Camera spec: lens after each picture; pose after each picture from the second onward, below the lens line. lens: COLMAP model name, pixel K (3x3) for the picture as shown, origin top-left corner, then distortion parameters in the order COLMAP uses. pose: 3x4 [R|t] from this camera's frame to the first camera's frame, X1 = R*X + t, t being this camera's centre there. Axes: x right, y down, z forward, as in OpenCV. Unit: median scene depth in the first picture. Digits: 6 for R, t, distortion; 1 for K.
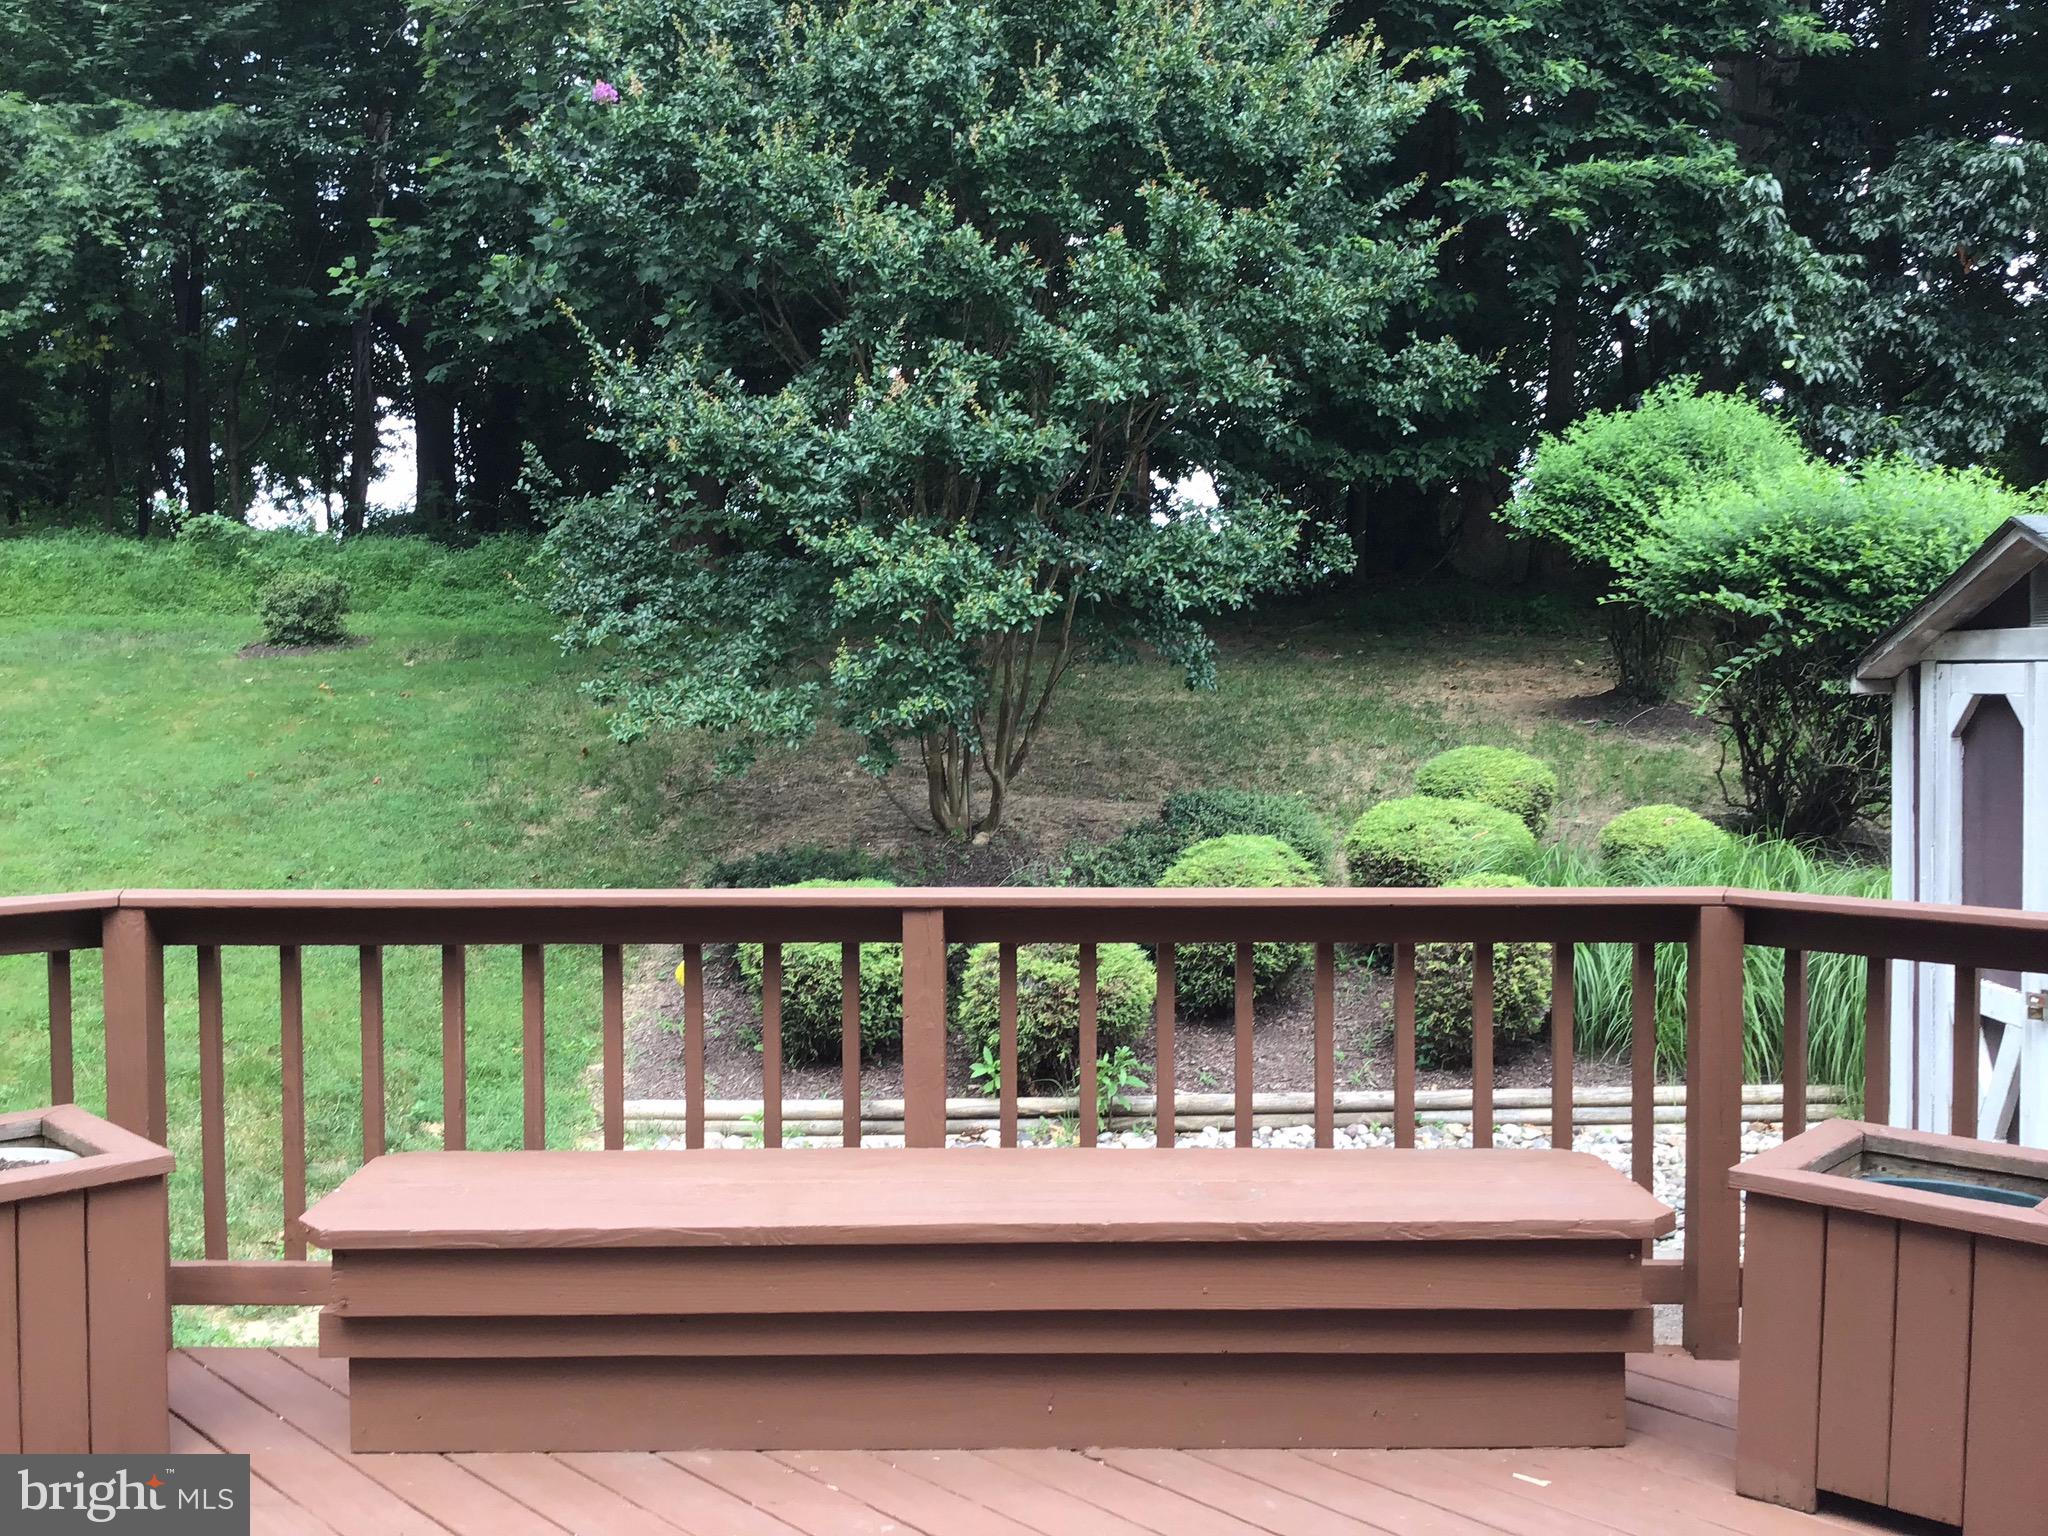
lens RADIAL K [[1850.2, 0, 1023.8], [0, 1850.2, 774.9], [0, 0, 1]] dist [0.096078, -0.180716]
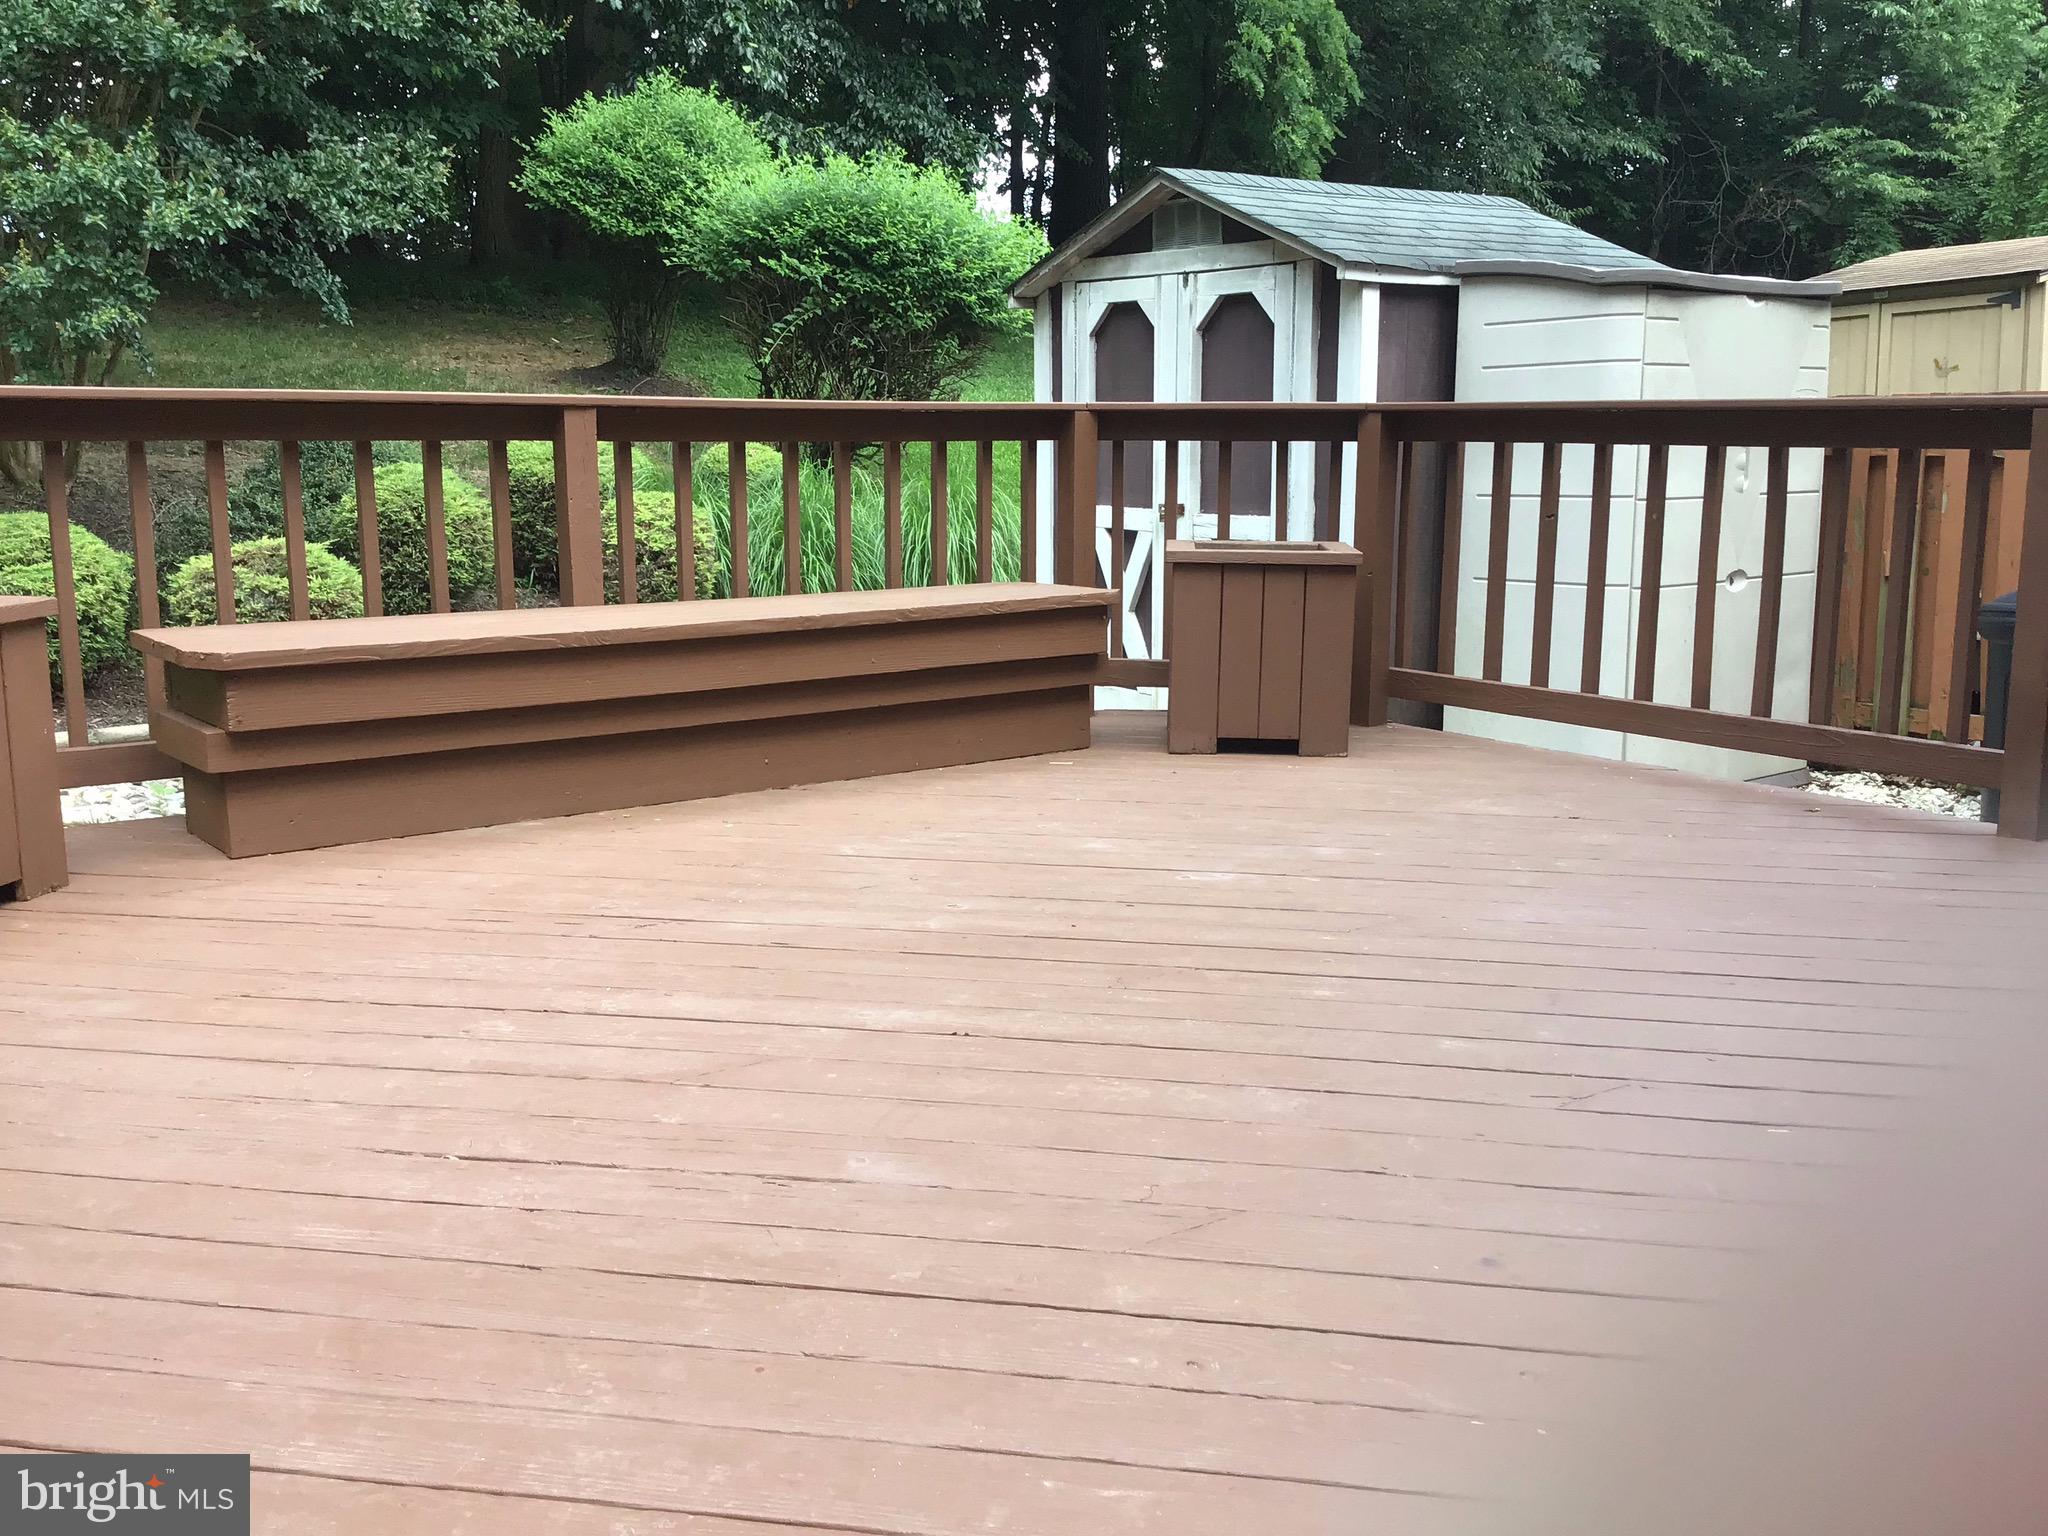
lens RADIAL K [[1850.2, 0, 1023.8], [0, 1850.2, 774.9], [0, 0, 1]] dist [0.096078, -0.180716]
pose [[0.802991, -0.108250, 0.586078, -0.230031], [0.025167, 0.988648, 0.148125, 0.055660], [-0.595459, -0.104193, 0.796600, -0.071421]]
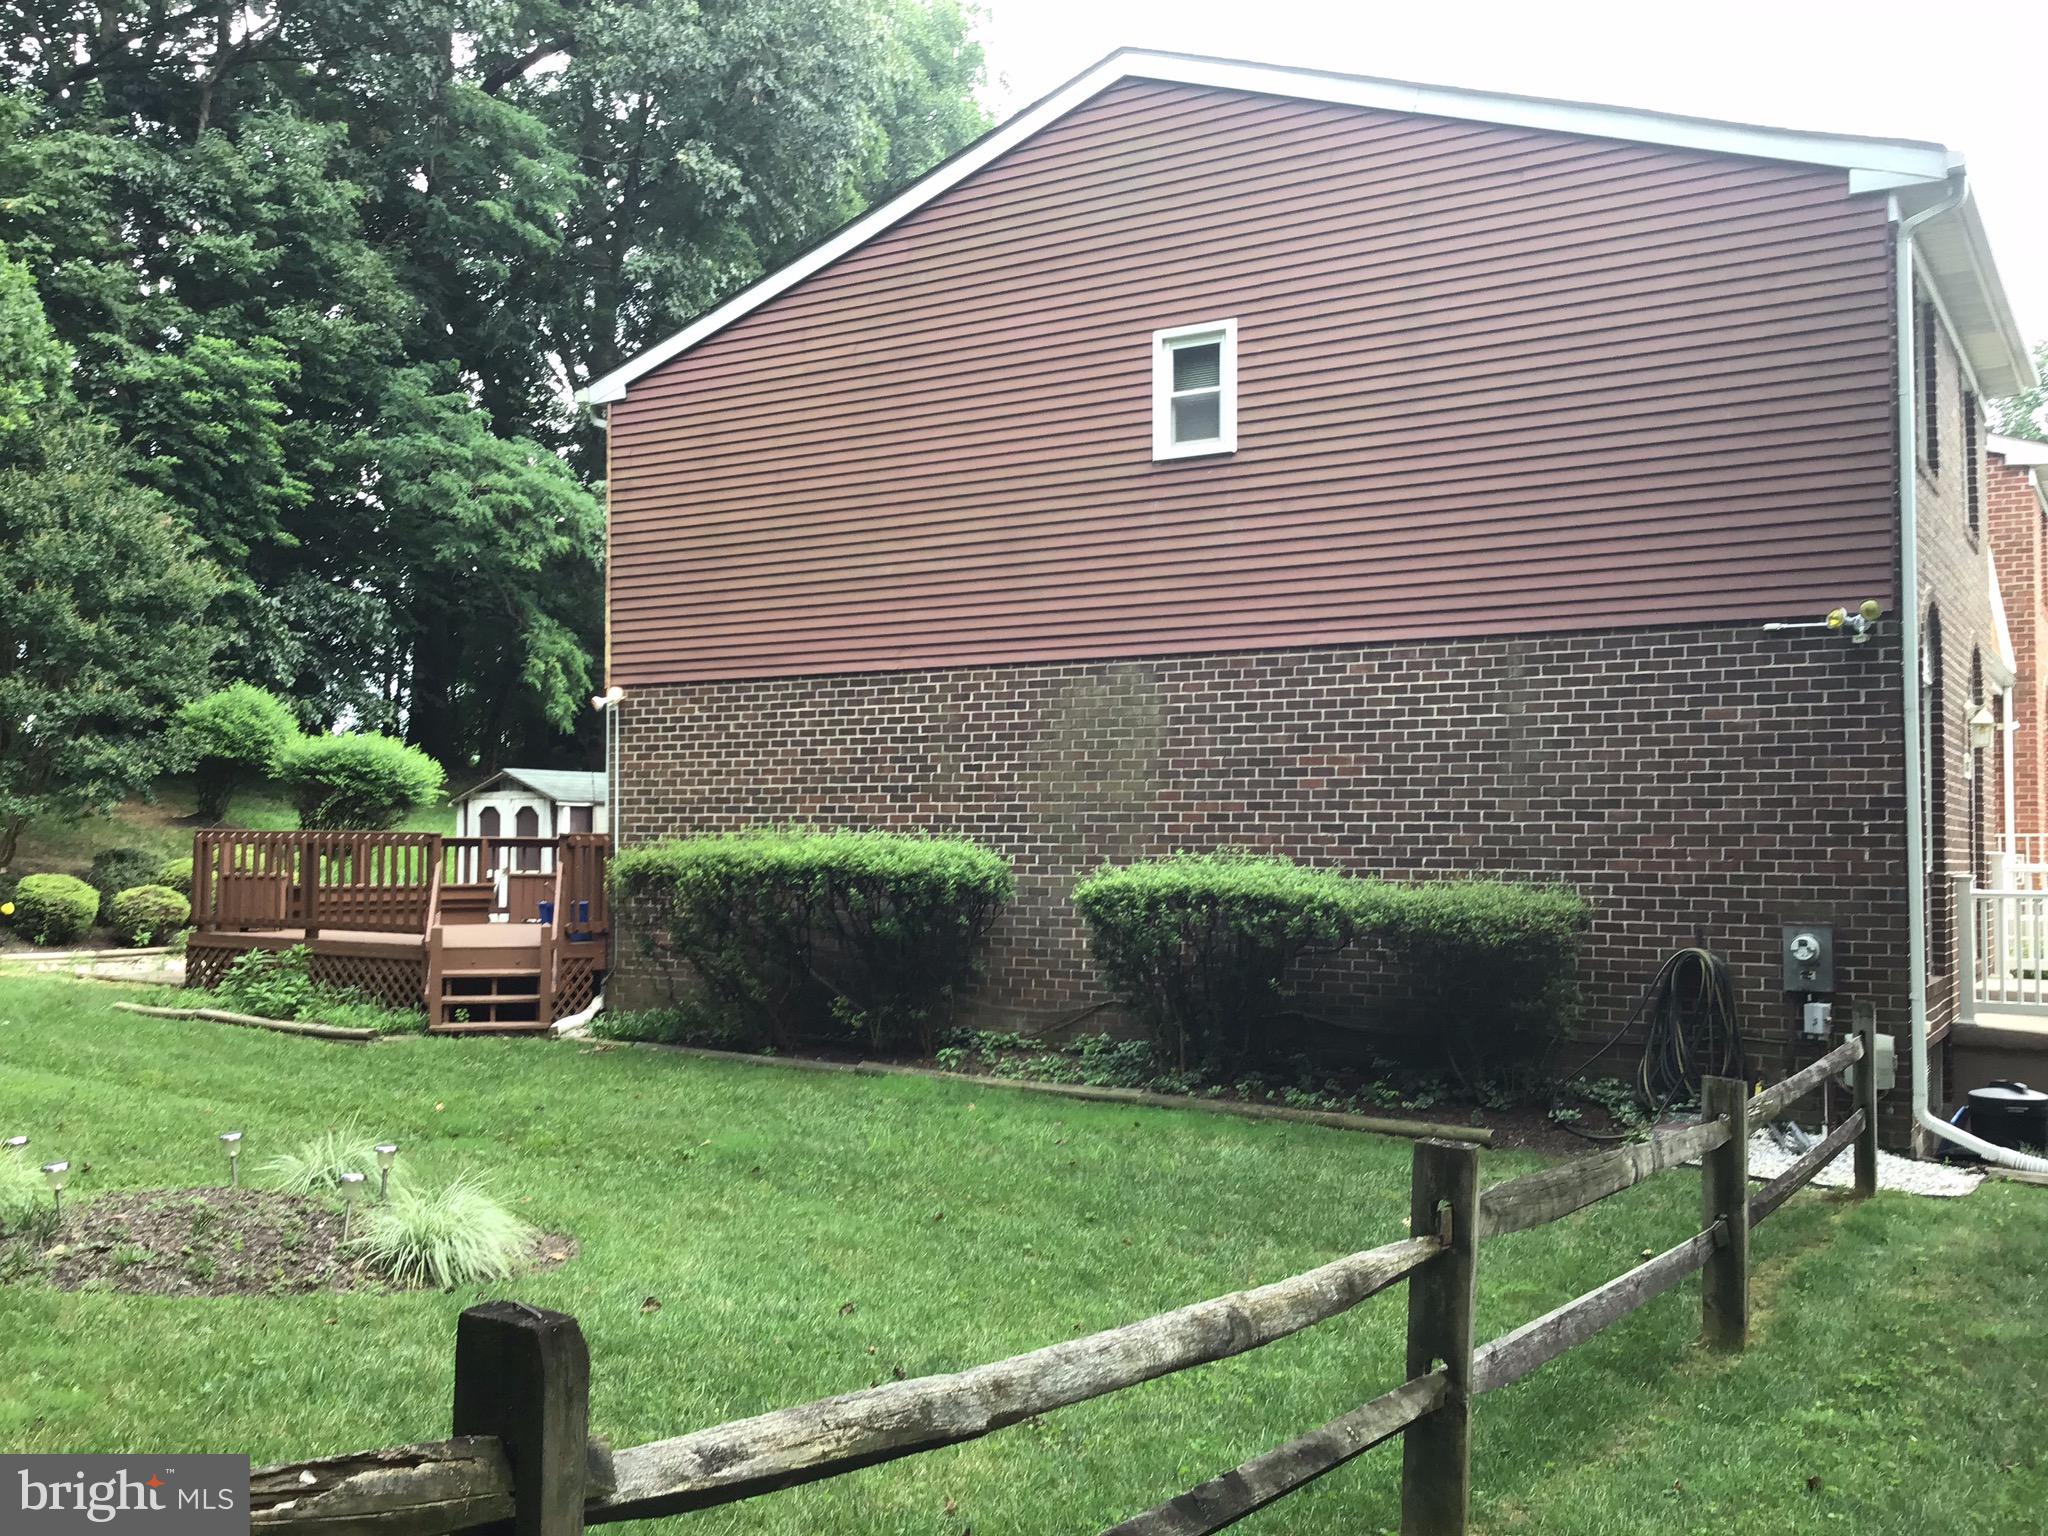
lens RADIAL K [[1852.3, 0, 1032.0], [0, 1852.3, 771.0], [0, 0, 1]] dist [0.111498, -0.239990]
pose [[0.529108, 0.046632, 0.847272, -1.447008], [0.030705, 0.996783, -0.074036, 0.135906], [-0.847999, 0.065189, 0.525974, -1.380027]]
